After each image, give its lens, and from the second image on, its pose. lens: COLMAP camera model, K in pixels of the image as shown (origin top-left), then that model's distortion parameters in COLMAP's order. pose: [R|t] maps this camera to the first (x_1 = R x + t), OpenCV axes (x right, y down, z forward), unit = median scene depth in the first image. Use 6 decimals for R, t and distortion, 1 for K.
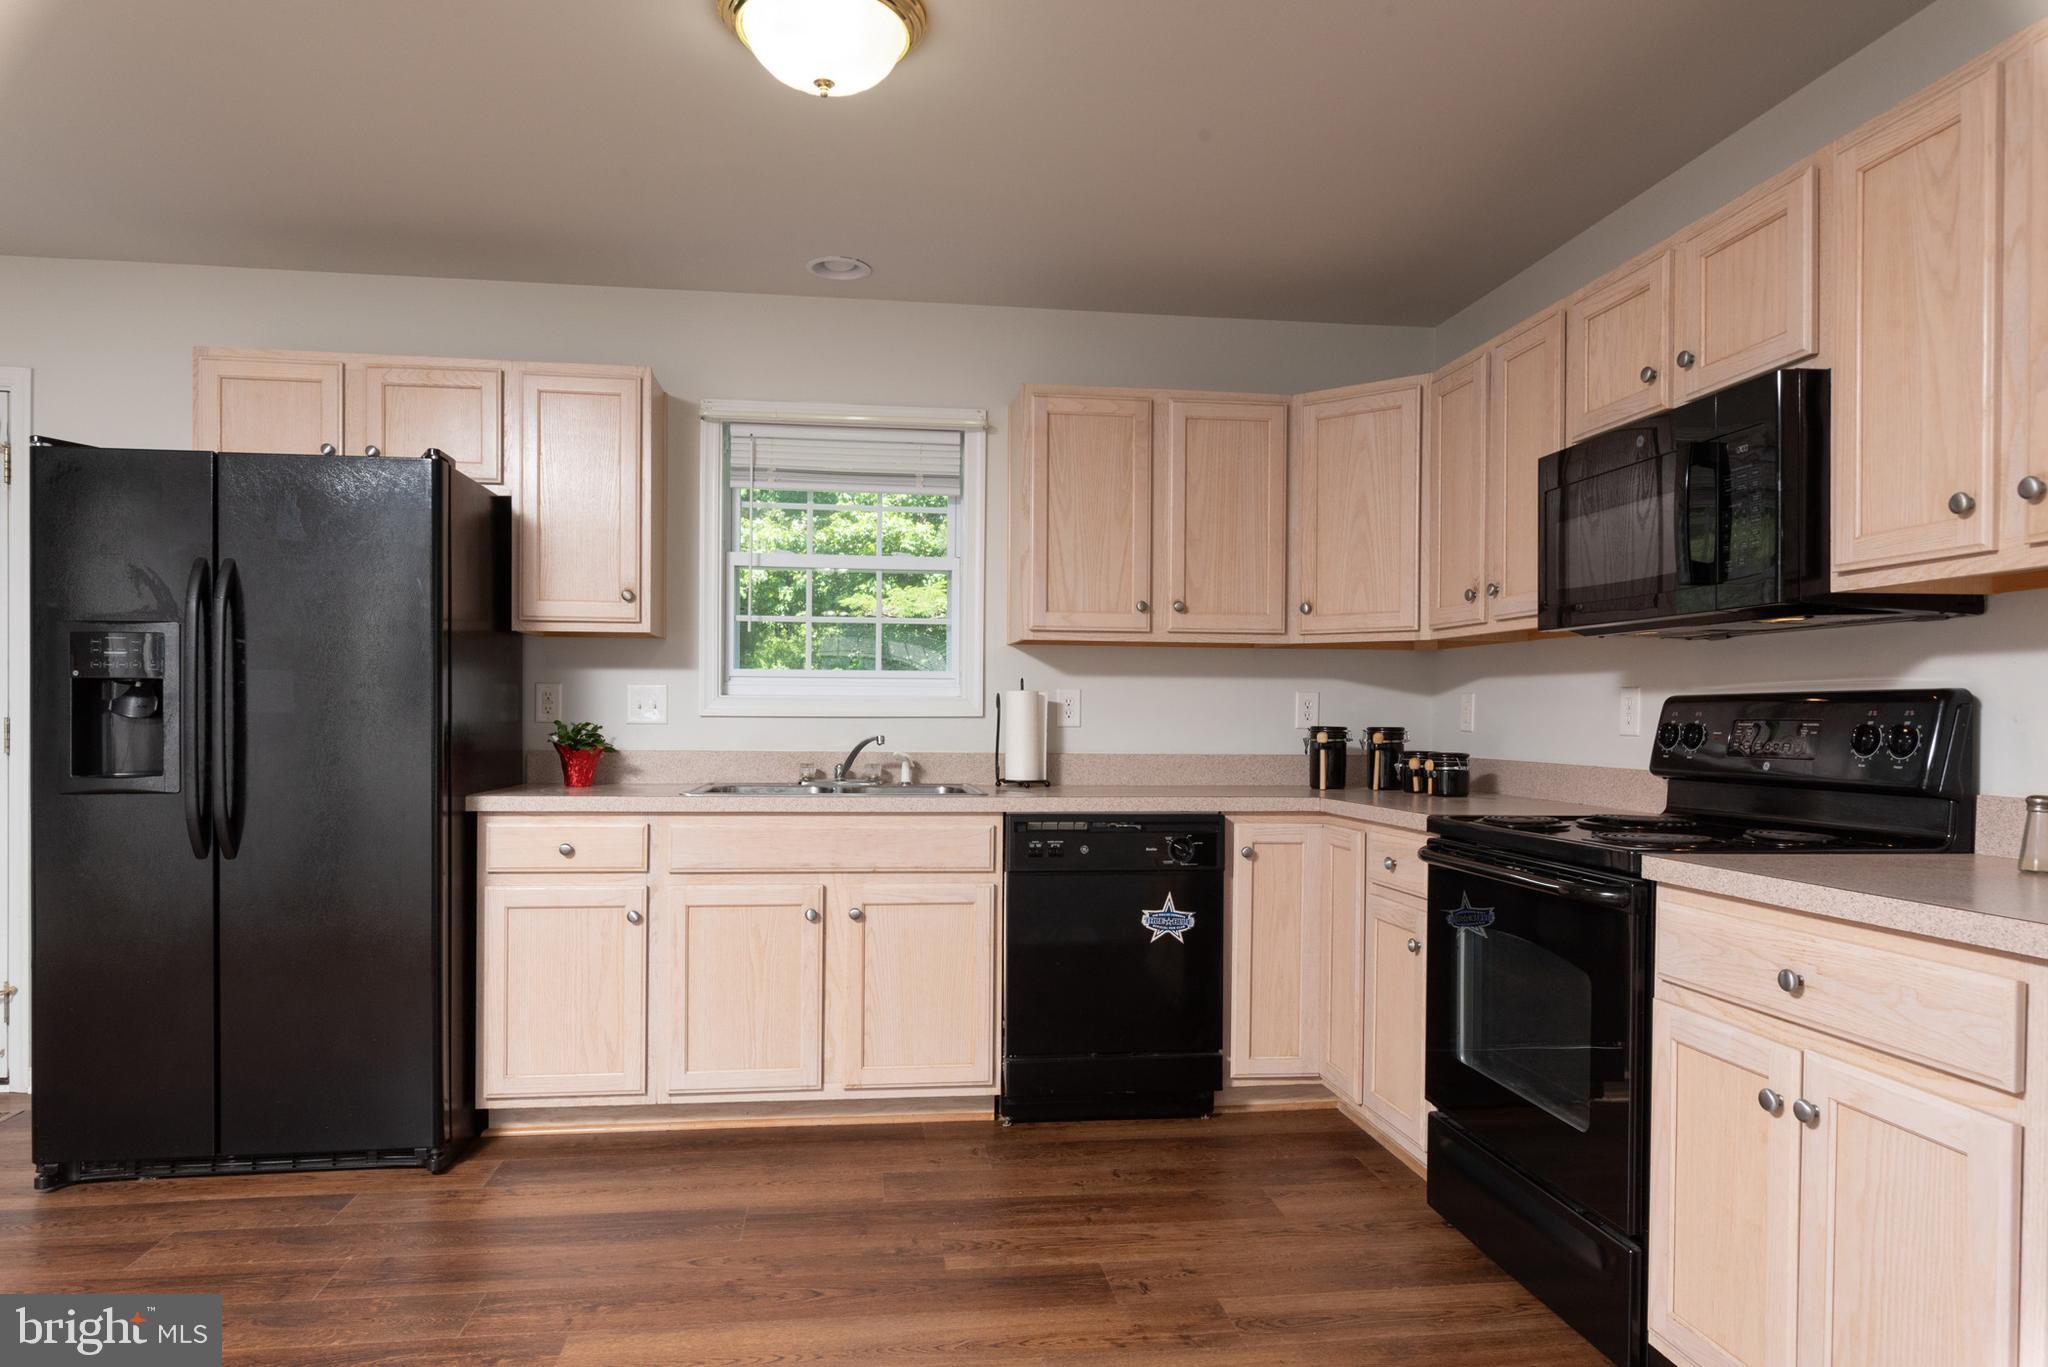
lens RADIAL K [[1238.3, 0, 1022.0], [0, 1238.3, 728.5], [0, 0, 1]] dist [-0.001796, 0.000772]
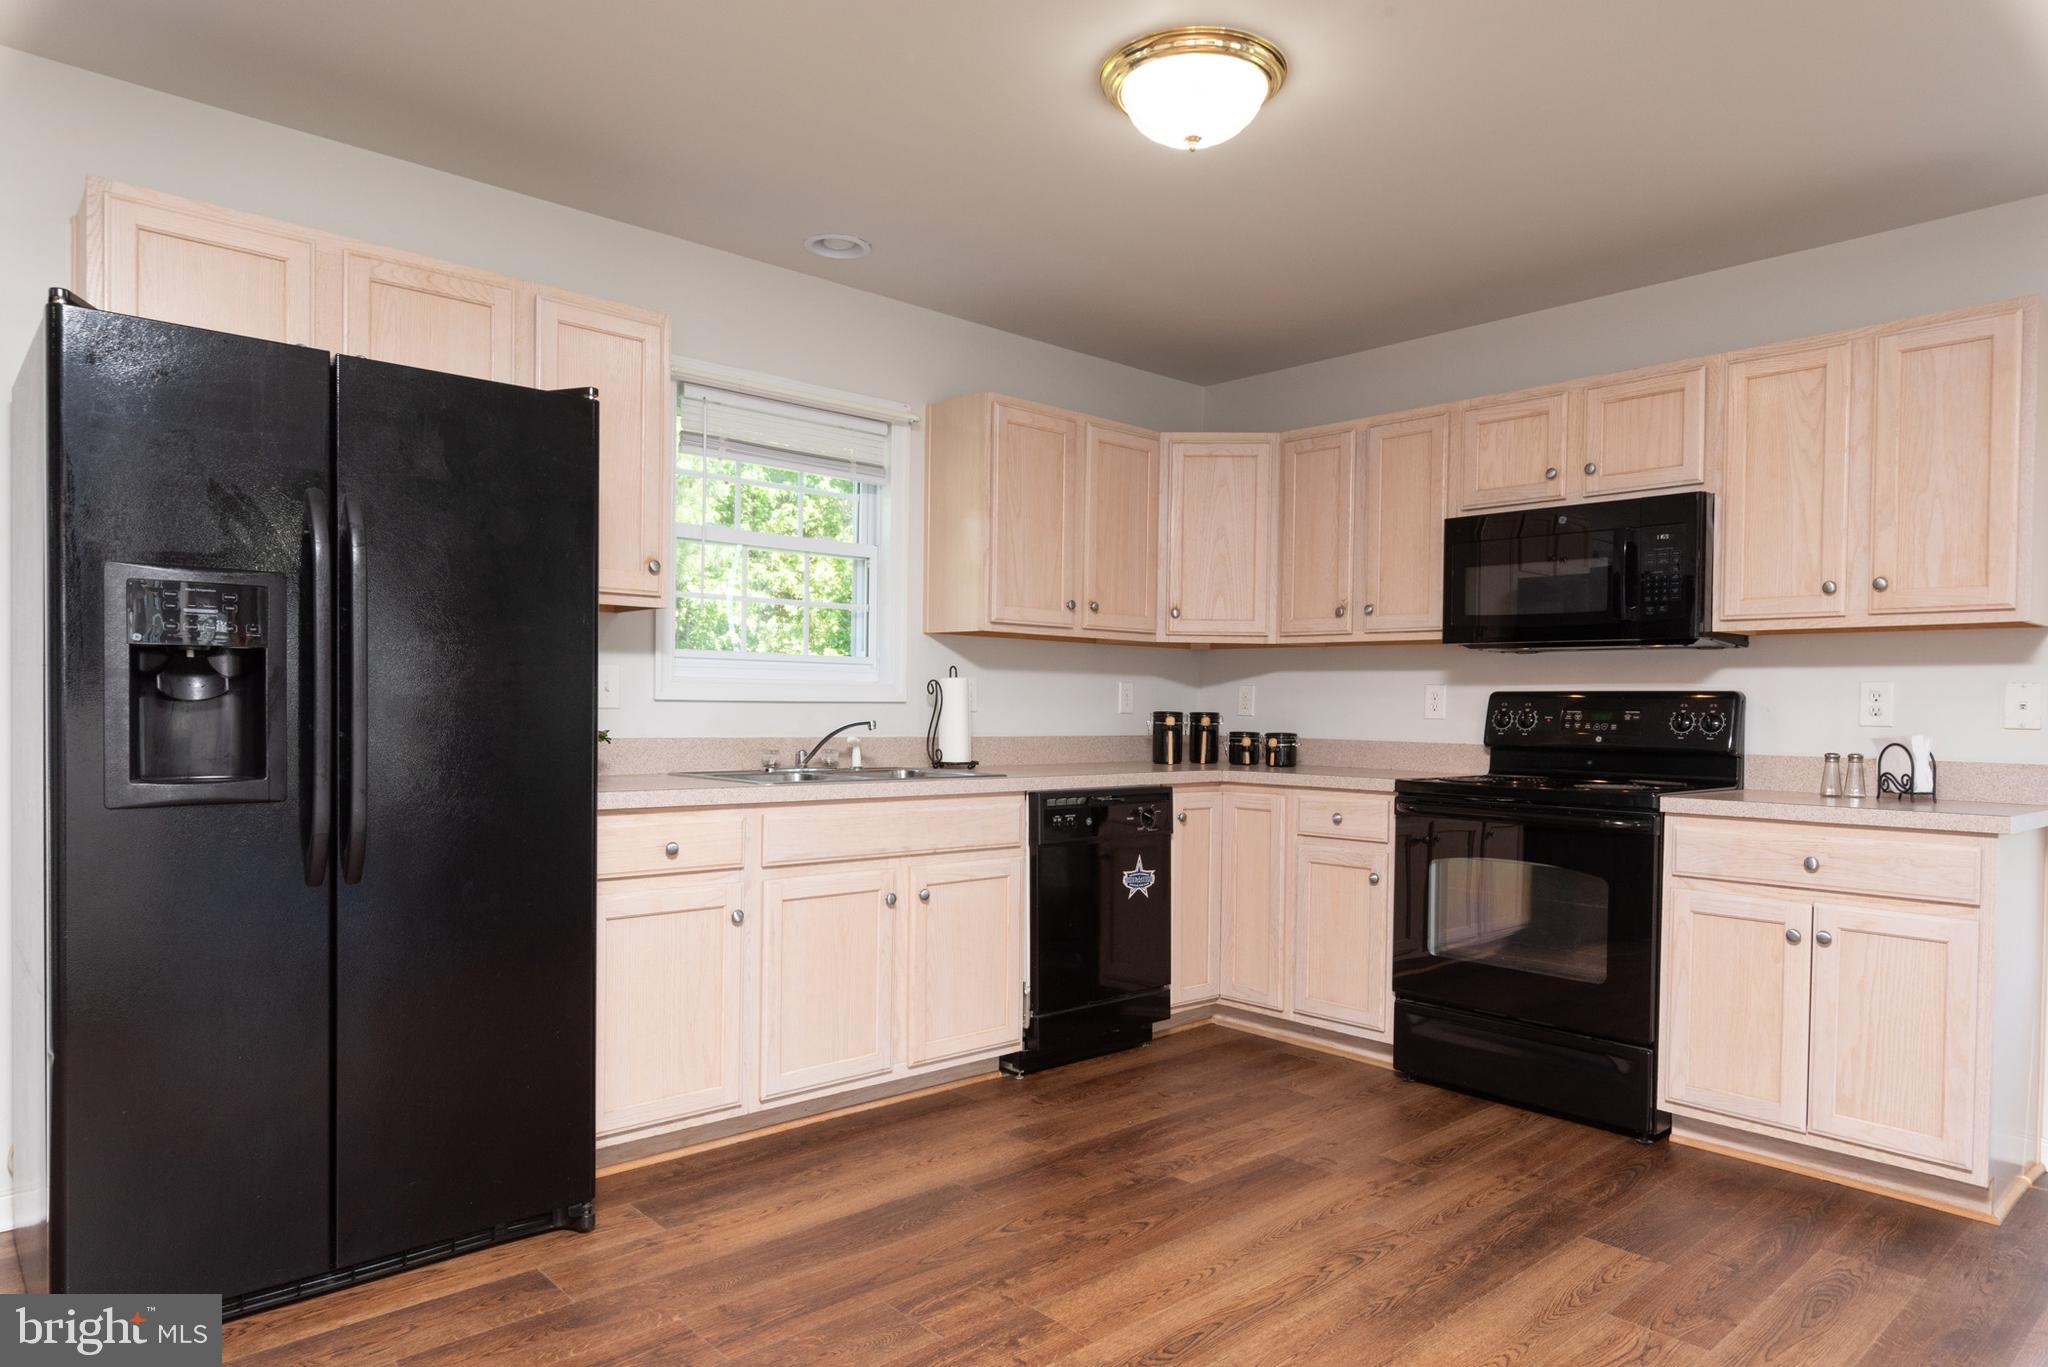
lens RADIAL K [[1238.3, 0, 1022.0], [0, 1238.3, 728.5], [0, 0, 1]] dist [-0.001796, 0.000772]
pose [[0.822429, -0.006965, 0.568825, -0.647589], [-0.001583, 0.999893, 0.014533, -0.003091], [-0.568866, -0.012853, 0.822330, 0.111516]]
